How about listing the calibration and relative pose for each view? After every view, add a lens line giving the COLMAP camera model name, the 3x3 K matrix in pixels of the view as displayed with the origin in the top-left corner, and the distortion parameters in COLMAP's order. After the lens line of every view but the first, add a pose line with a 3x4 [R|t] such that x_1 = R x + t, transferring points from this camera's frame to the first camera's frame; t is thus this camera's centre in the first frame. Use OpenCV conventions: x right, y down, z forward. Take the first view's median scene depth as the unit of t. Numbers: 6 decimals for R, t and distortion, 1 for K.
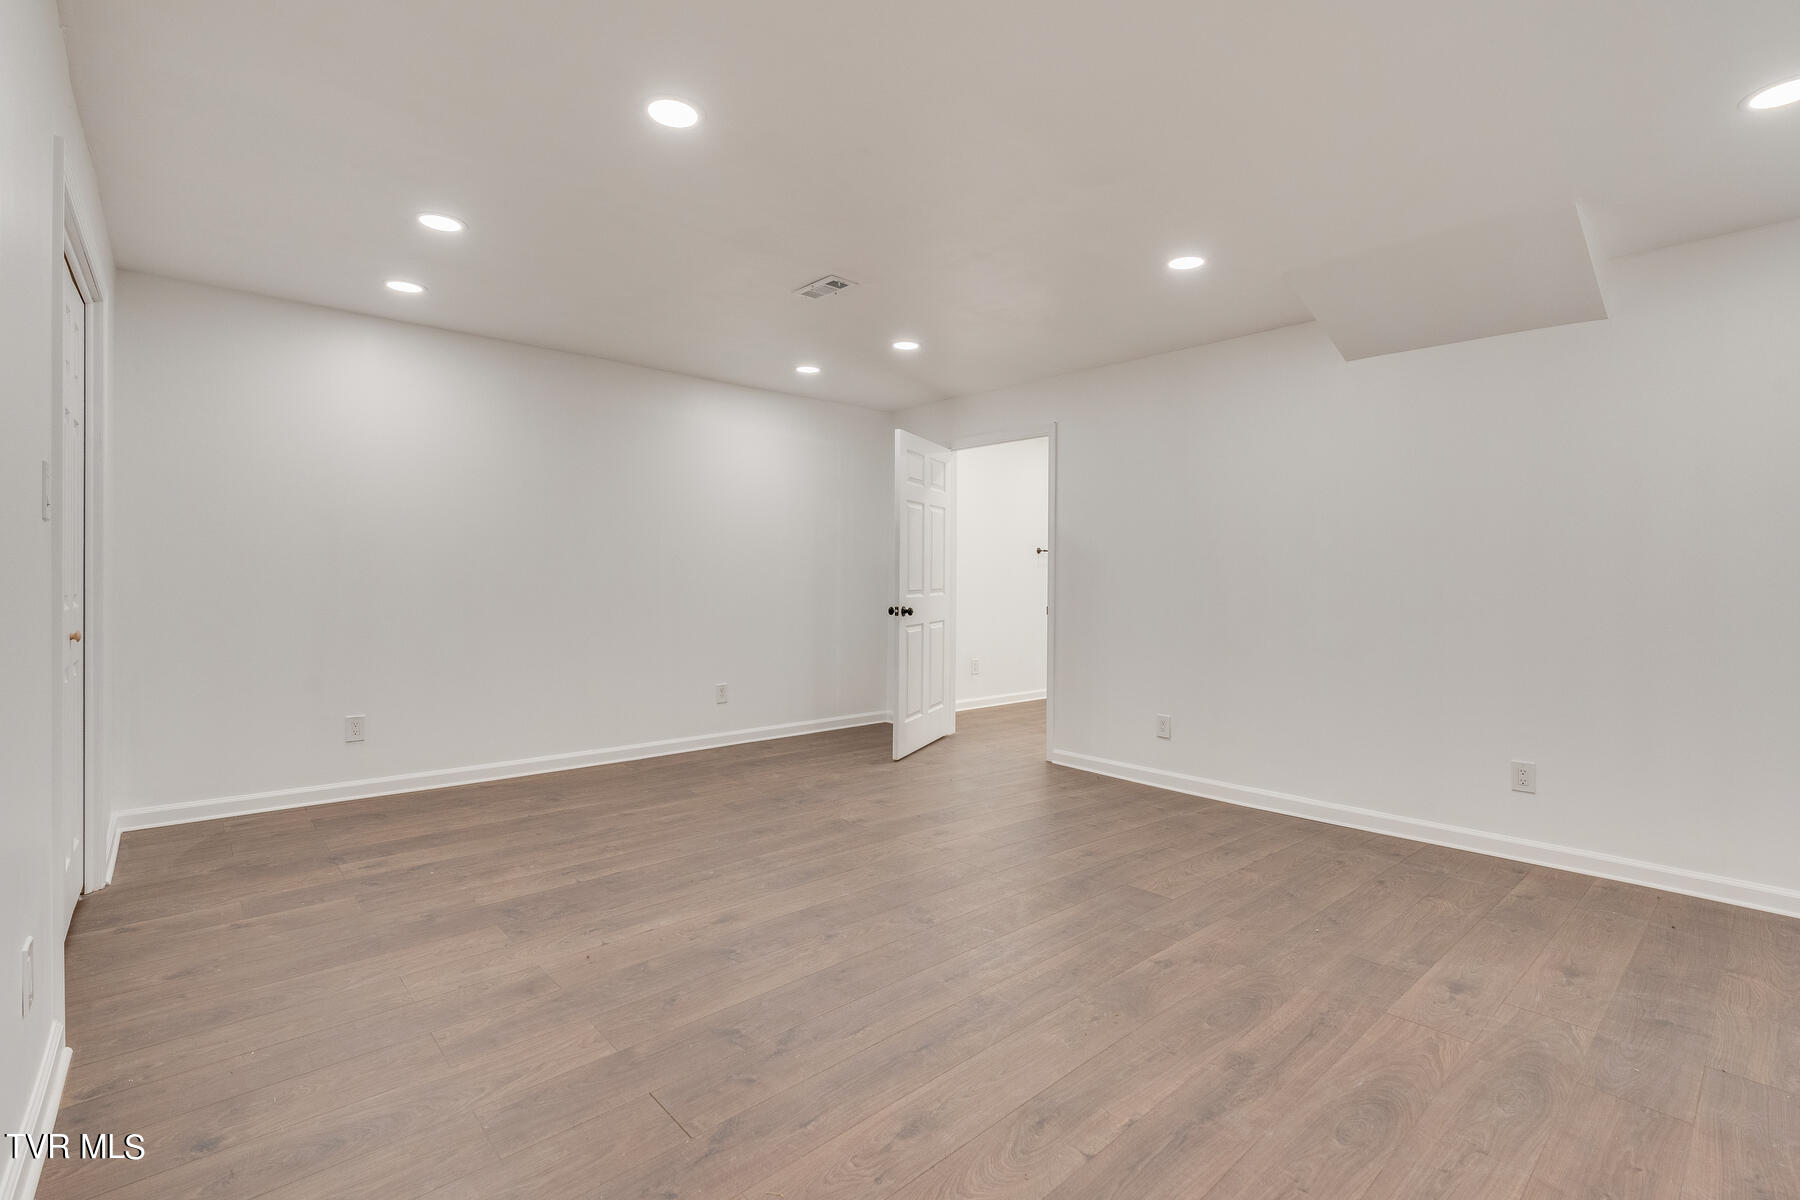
lens RADIAL K [[811.1, 0, 901.7], [0, 811.1, 587.1], [0, 0, 1]] dist [-0.008061, 0.002486]
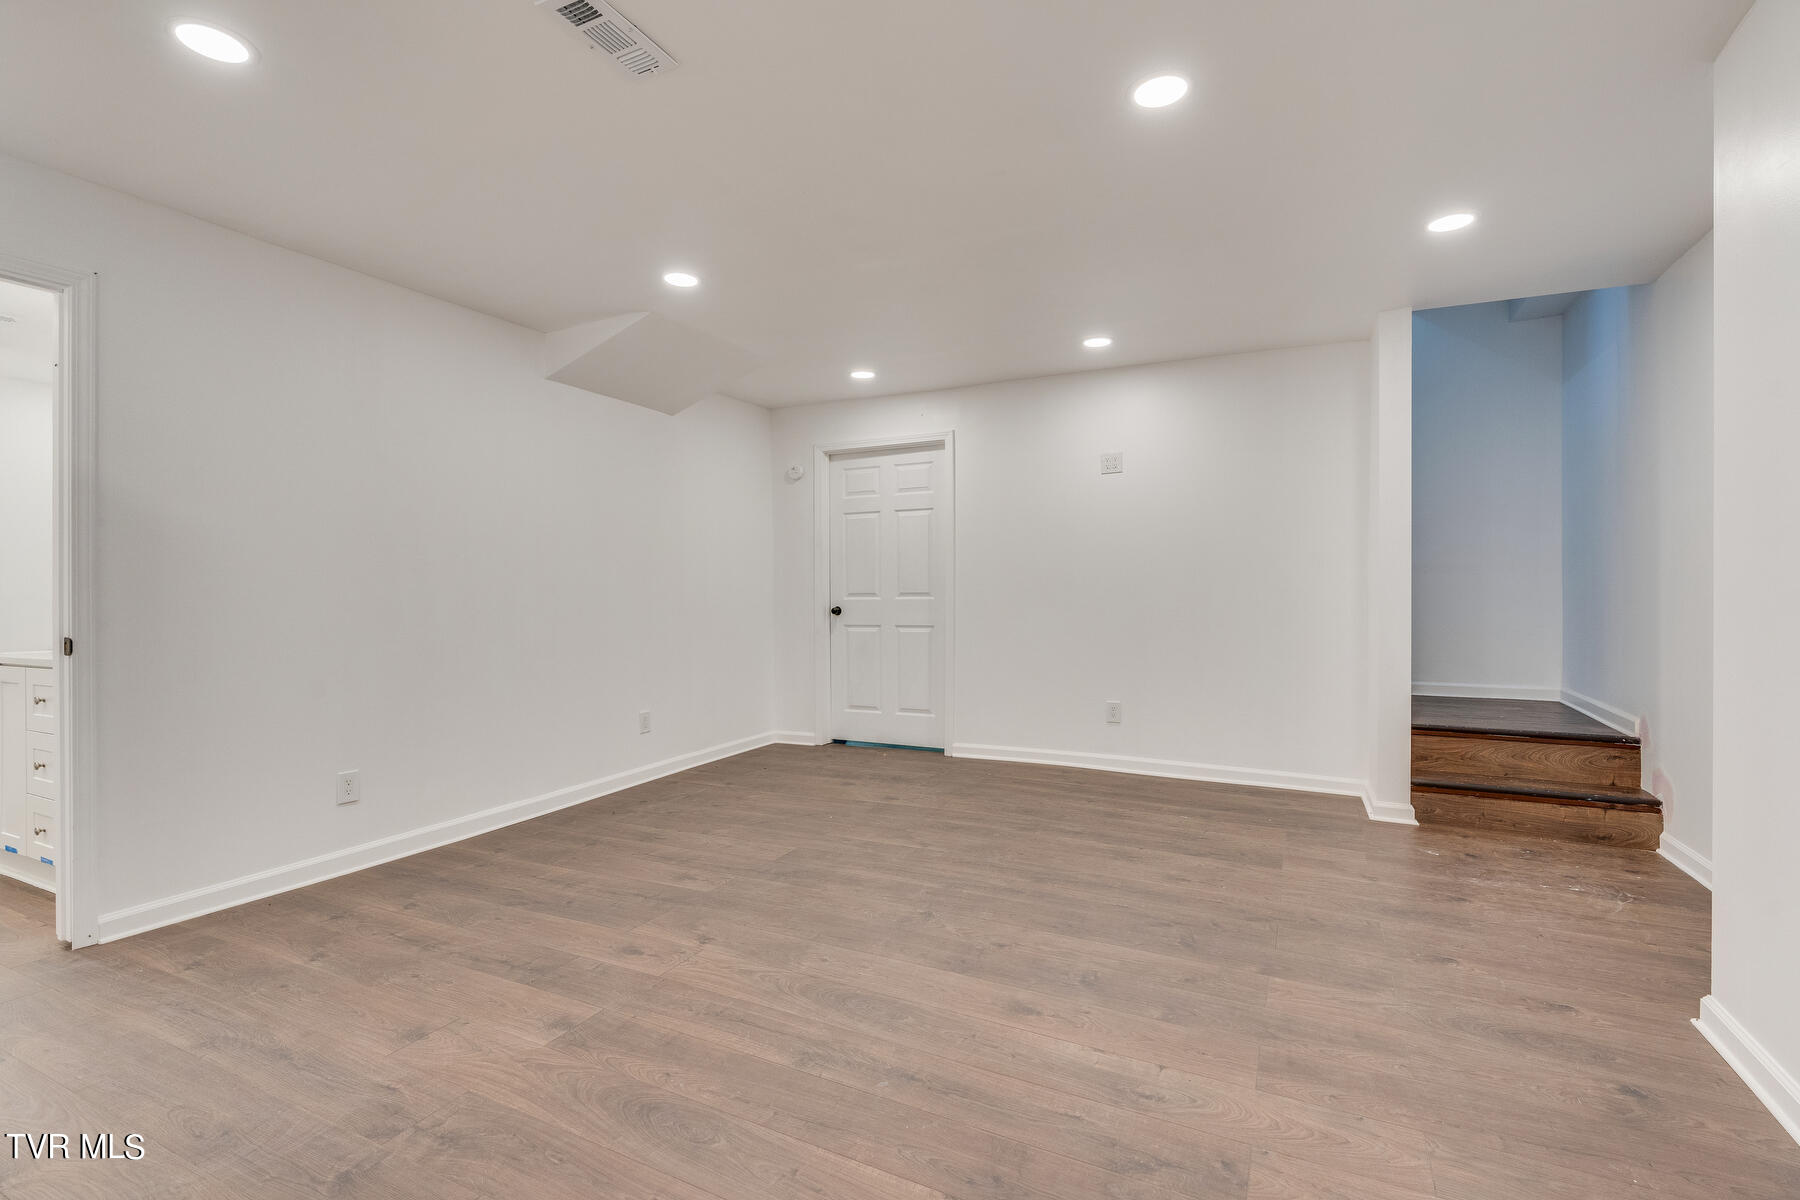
lens RADIAL K [[811.1, 0, 898.6], [0, 811.1, 594.8], [0, 0, 1]] dist [-0.008061, 0.002486]
pose [[-0.359918, -0.014110, 0.932877, -0.897072], [0.009316, 0.999781, 0.018716, -0.014004], [-0.932938, 0.015427, -0.359707, 1.373270]]
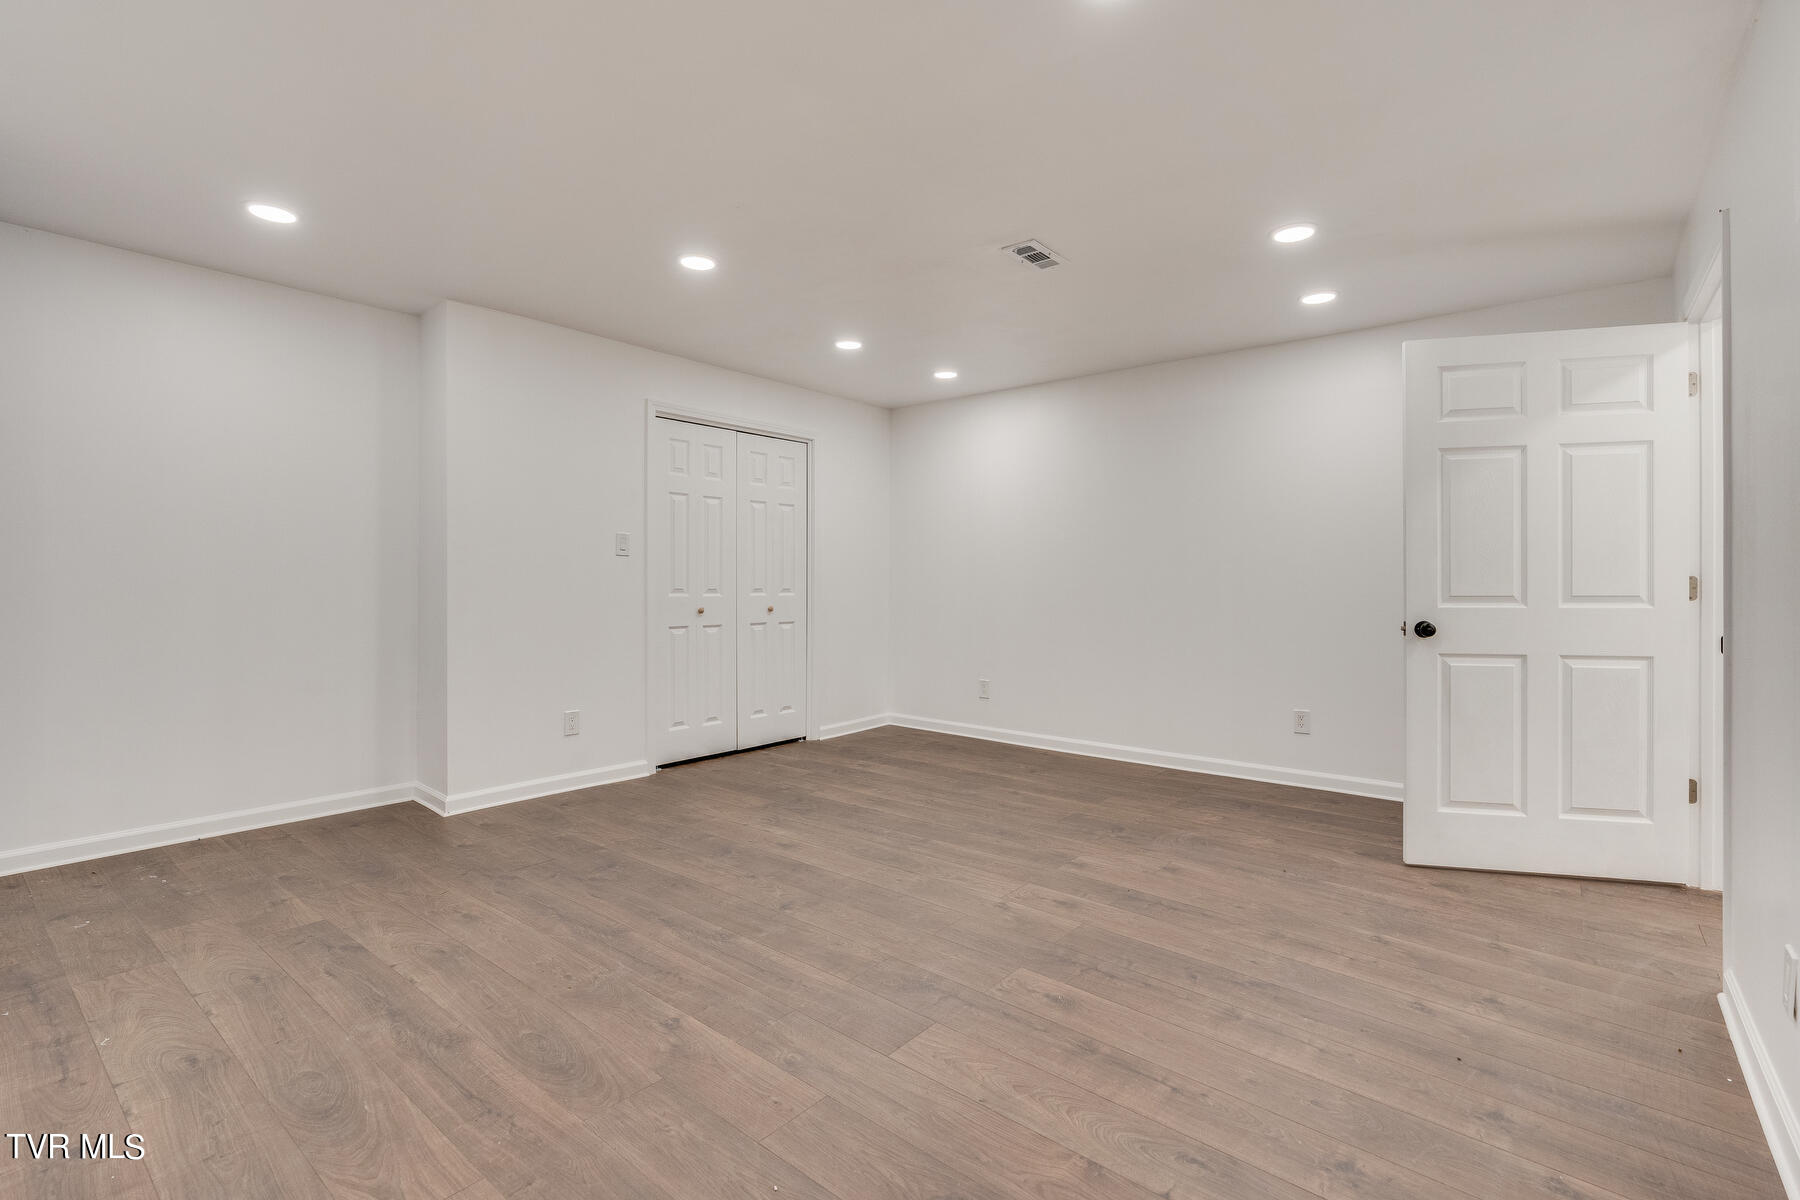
lens RADIAL K [[811.1, 0, 906.9], [0, 811.1, 589.2], [0, 0, 1]] dist [-0.008061, 0.002486]
pose [[0.160559, -0.000680, -0.987026, 1.045861], [-0.013479, 0.999905, -0.002882, 0.011261], [0.986934, 0.013767, 0.160534, 0.963419]]
